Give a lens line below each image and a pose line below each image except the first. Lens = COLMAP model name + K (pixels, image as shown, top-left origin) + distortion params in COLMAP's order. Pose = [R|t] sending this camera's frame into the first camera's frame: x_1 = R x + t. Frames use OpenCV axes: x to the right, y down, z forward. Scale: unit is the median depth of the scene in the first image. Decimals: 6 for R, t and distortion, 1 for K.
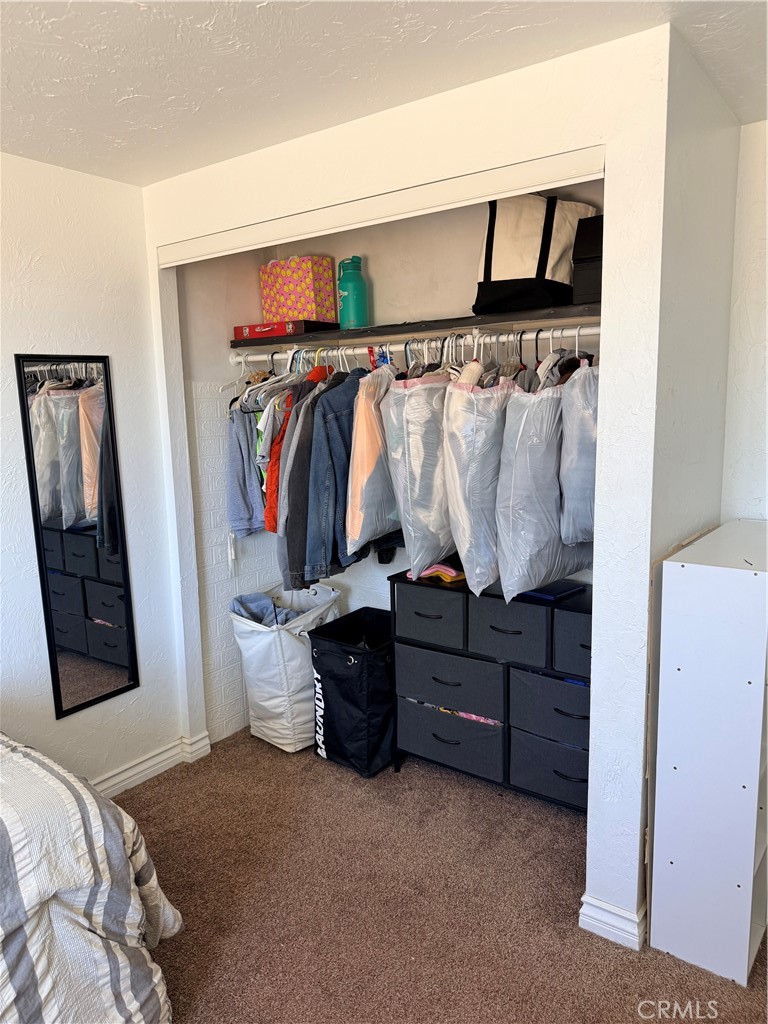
lens RADIAL K [[725.6, 0, 384.0], [0, 725.6, 512.0], [0, 0, 1]] dist [0.091048, -0.141693]
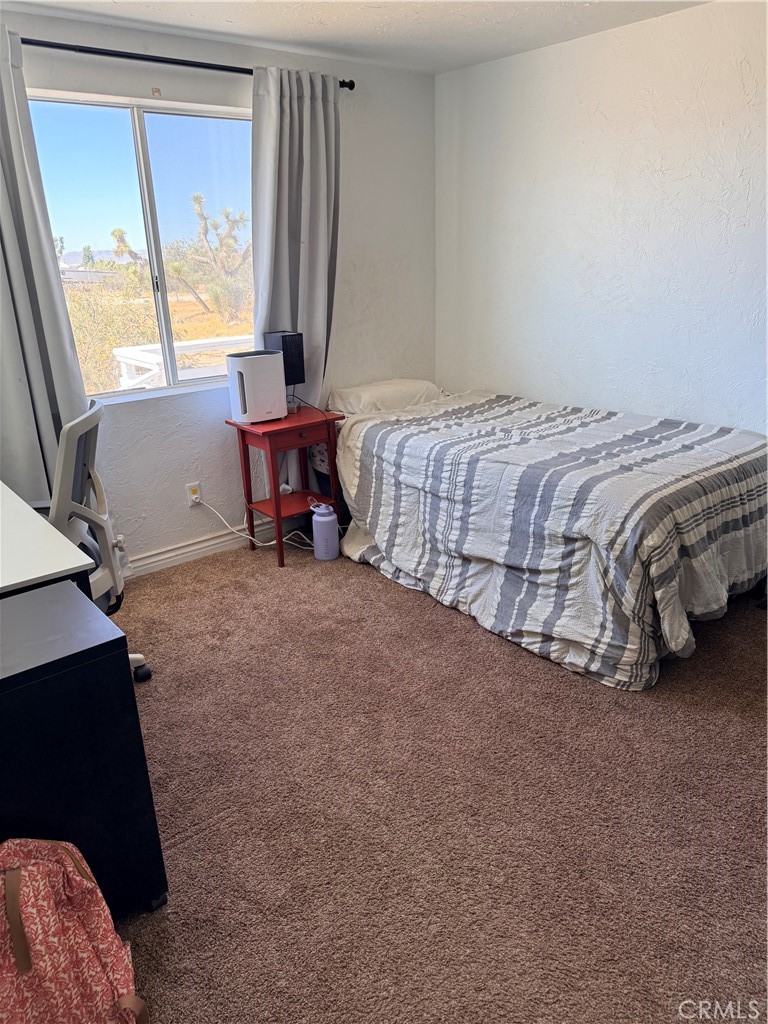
lens RADIAL K [[725.6, 0, 384.0], [0, 725.6, 512.0], [0, 0, 1]] dist [0.091048, -0.141693]
pose [[-0.246511, 0.365779, -0.897462, 1.210675], [-0.116714, 0.908095, 0.402171, -0.173058], [0.962086, 0.203886, -0.181164, 0.837843]]
